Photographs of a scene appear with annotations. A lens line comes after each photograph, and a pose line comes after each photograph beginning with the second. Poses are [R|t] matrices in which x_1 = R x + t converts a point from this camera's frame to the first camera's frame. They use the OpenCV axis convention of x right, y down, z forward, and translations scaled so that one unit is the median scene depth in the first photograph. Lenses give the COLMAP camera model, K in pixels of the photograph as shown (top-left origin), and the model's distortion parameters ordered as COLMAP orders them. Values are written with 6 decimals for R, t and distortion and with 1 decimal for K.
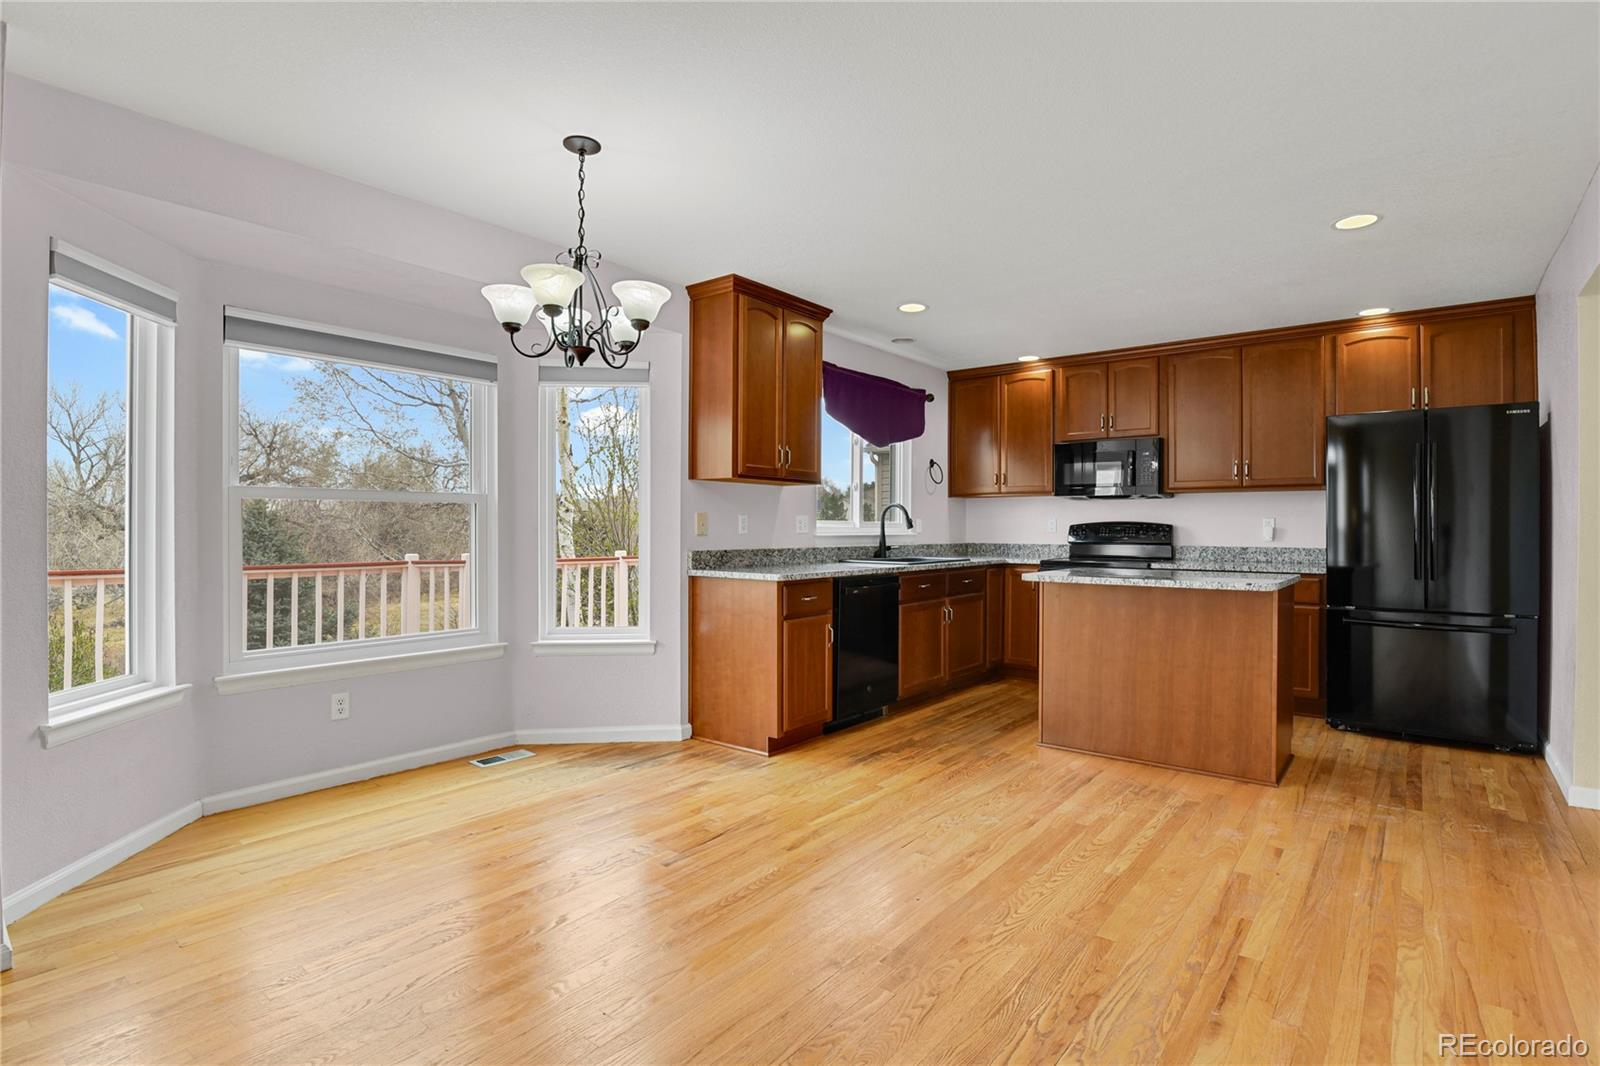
lens RADIAL K [[786.4, 0, 805.1], [0, 786.4, 526.2], [0, 0, 1]] dist [-0.018585, -0.006299]
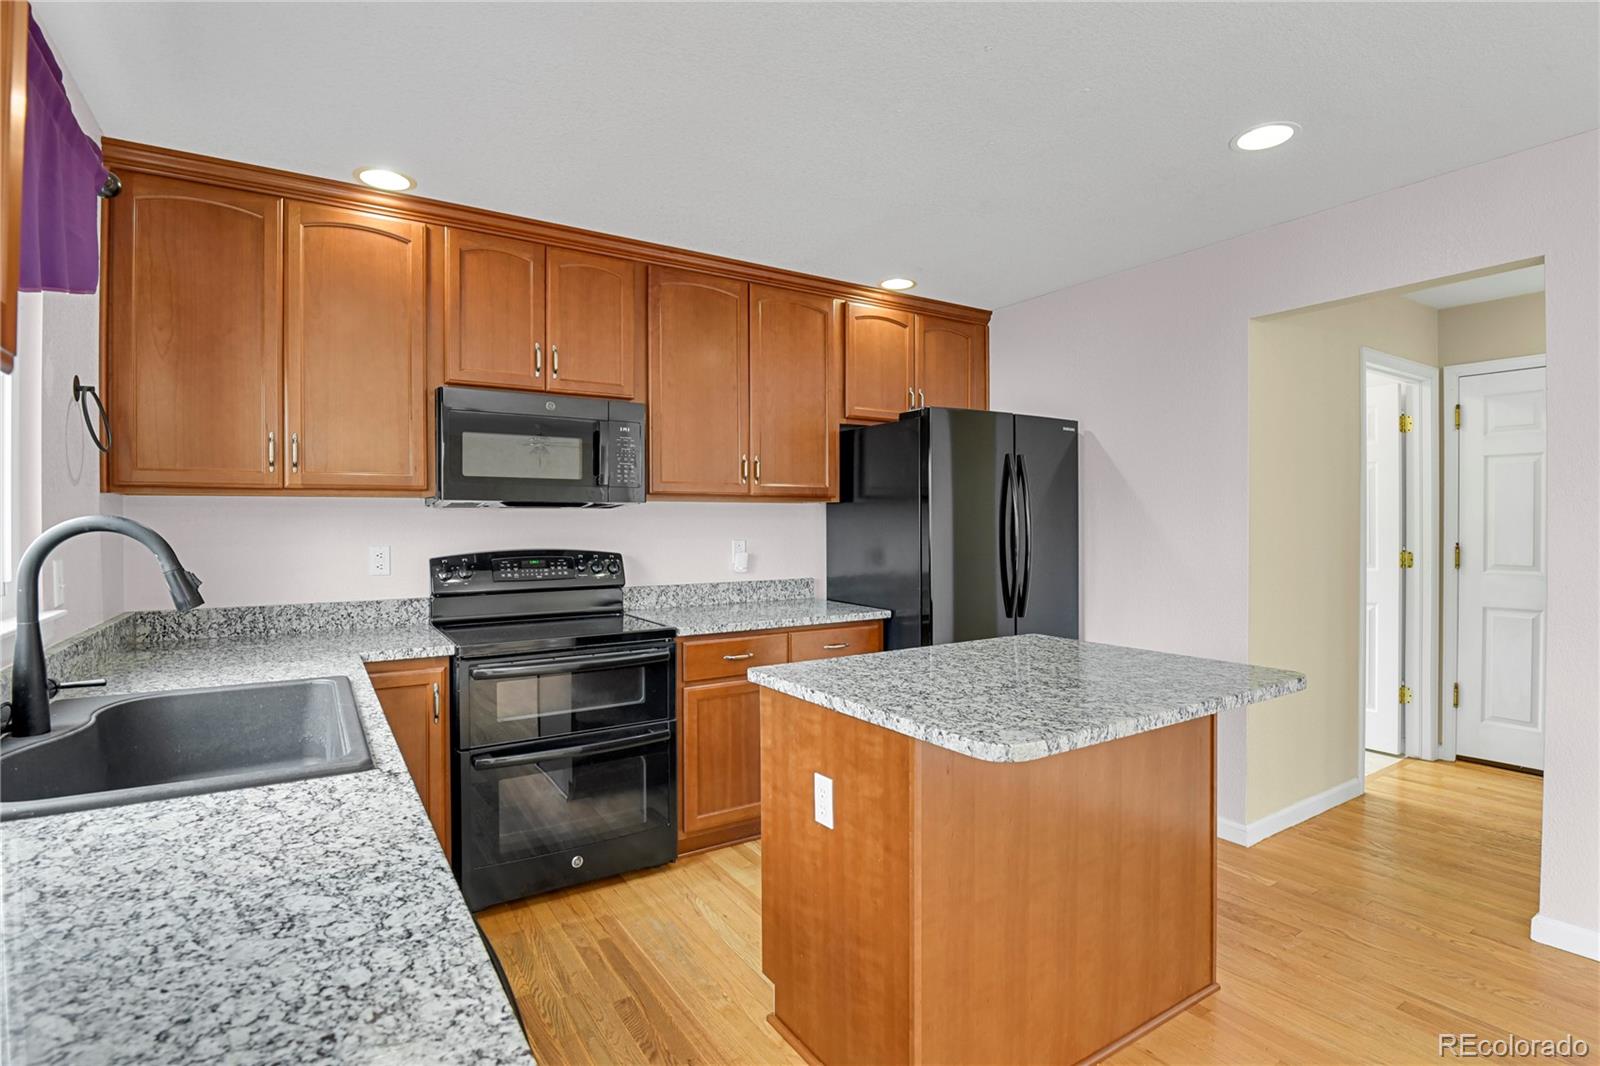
lens RADIAL K [[786.4, 0, 812.4], [0, 786.4, 525.2], [0, 0, 1]] dist [-0.018585, -0.006299]
pose [[0.315286, -0.007070, 0.948970, -0.069112], [0.004298, 0.999973, 0.006022, -0.034404], [-0.948987, 0.002180, 0.315308, 0.891156]]
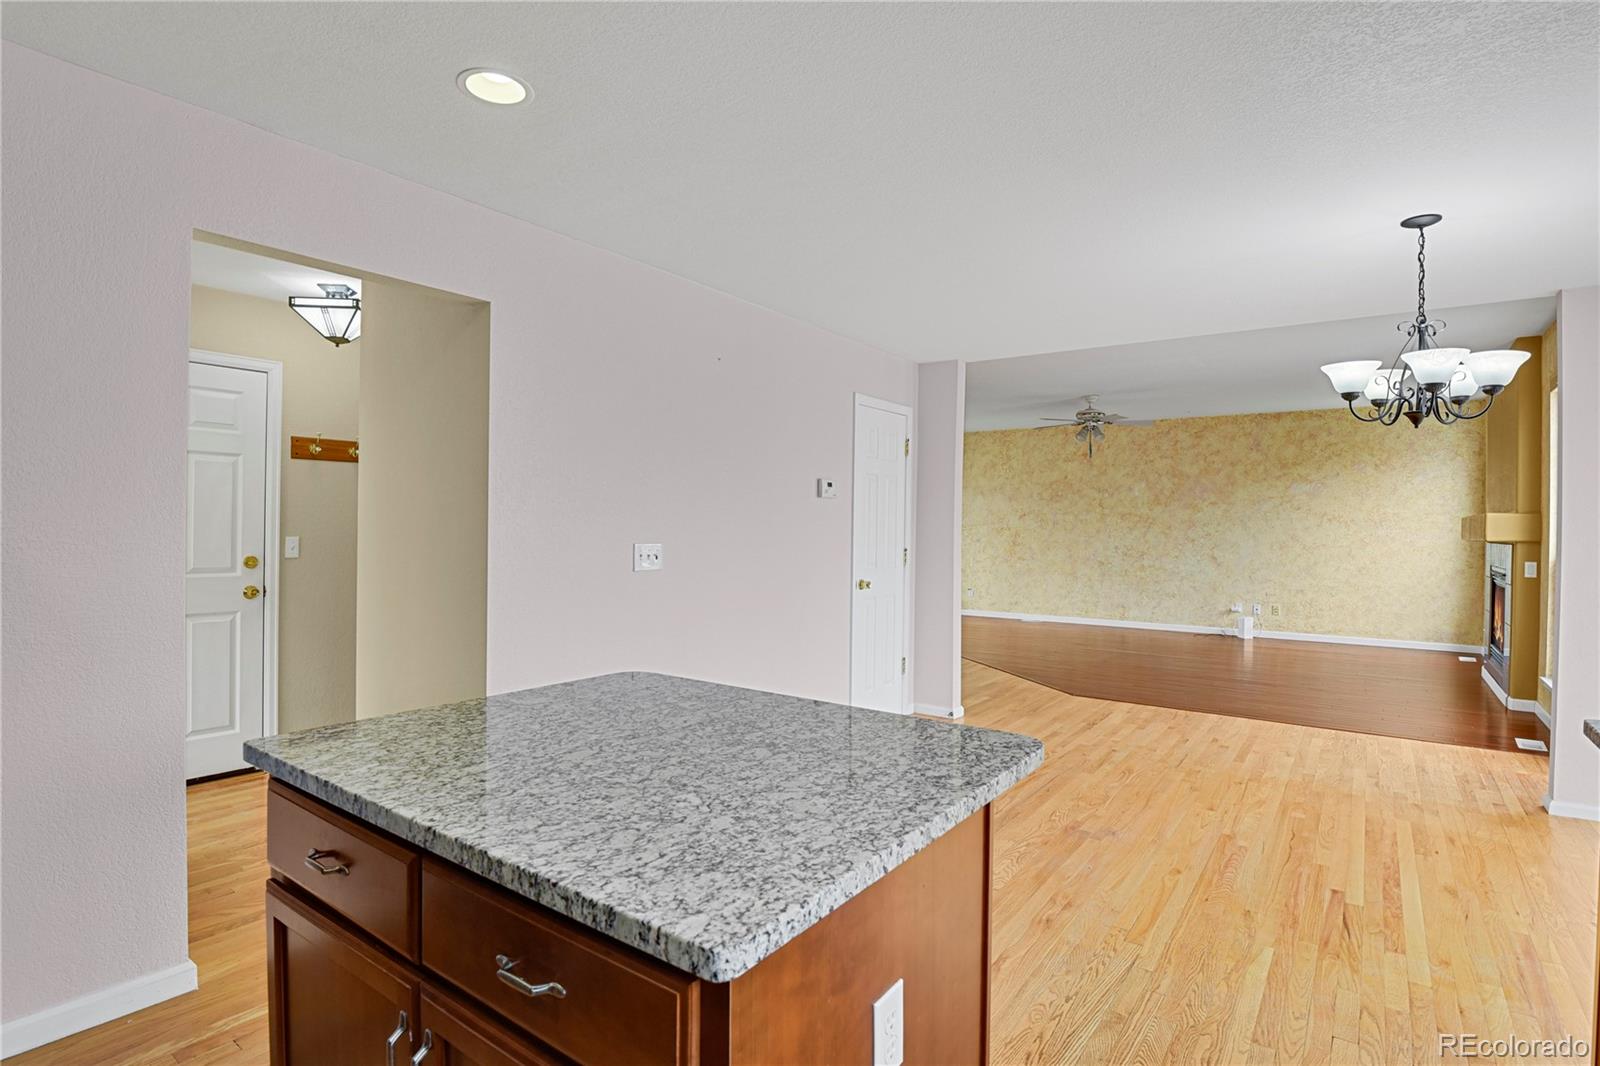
lens RADIAL K [[786.4, 0, 798.4], [0, 786.4, 530.7], [0, 0, 1]] dist [-0.018585, -0.006299]
pose [[-0.999163, -0.013480, -0.038628, 0.372809], [-0.013650, 0.999898, 0.004131, -0.033059], [0.038568, 0.004655, -0.999245, 1.250262]]
